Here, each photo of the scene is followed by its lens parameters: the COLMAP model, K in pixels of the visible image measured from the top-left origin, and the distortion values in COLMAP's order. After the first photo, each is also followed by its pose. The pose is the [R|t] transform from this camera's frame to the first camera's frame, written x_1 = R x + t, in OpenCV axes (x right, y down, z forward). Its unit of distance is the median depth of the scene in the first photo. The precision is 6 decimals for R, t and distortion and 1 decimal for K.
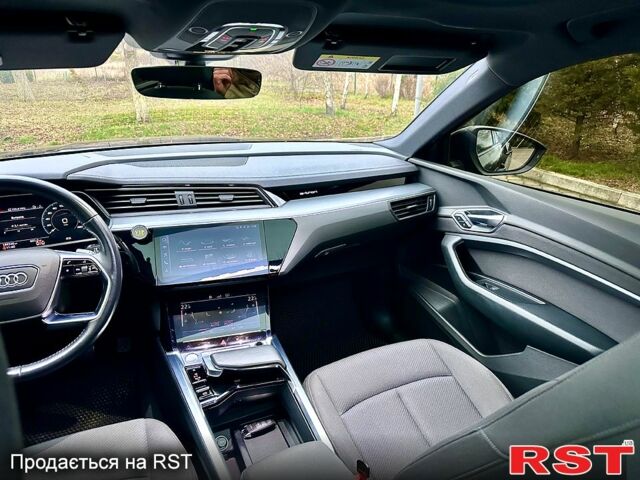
lens RADIAL K [[447.9, 0, 317.4], [0, 447.9, 244.4], [0, 0, 1]] dist [0.033190, -0.029994]
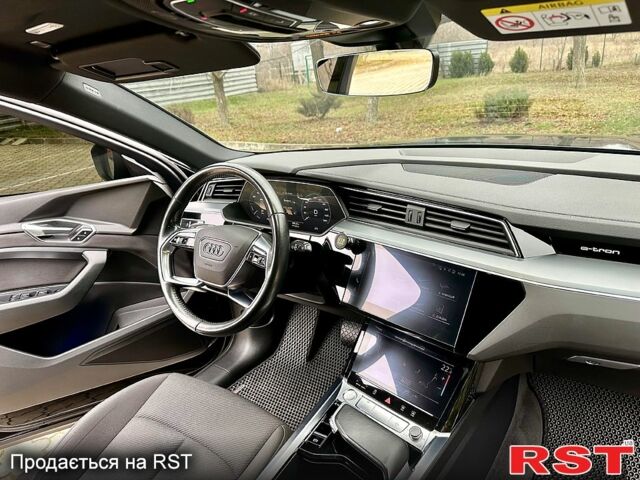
lens RADIAL K [[477.6, 0, 320.7], [0, 477.6, 243.5], [0, 0, 1]] dist [0.013065, -0.030883]
pose [[0.428002, 0.257018, -0.866462, 0.423846], [-0.243221, 0.956098, 0.163464, -0.163347], [0.870436, 0.140779, 0.471724, 0.477390]]
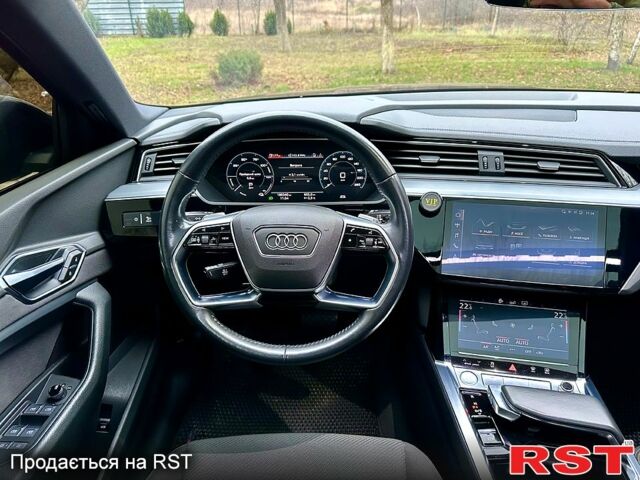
lens RADIAL K [[477.6, 0, 314.5], [0, 477.6, 243.2], [0, 0, 1]] dist [0.013065, -0.030883]
pose [[0.886845, 0.170835, -0.429326, -0.203717], [-0.142325, 0.984963, 0.097936, -0.007706], [0.439601, -0.025750, 0.897824, 0.183985]]
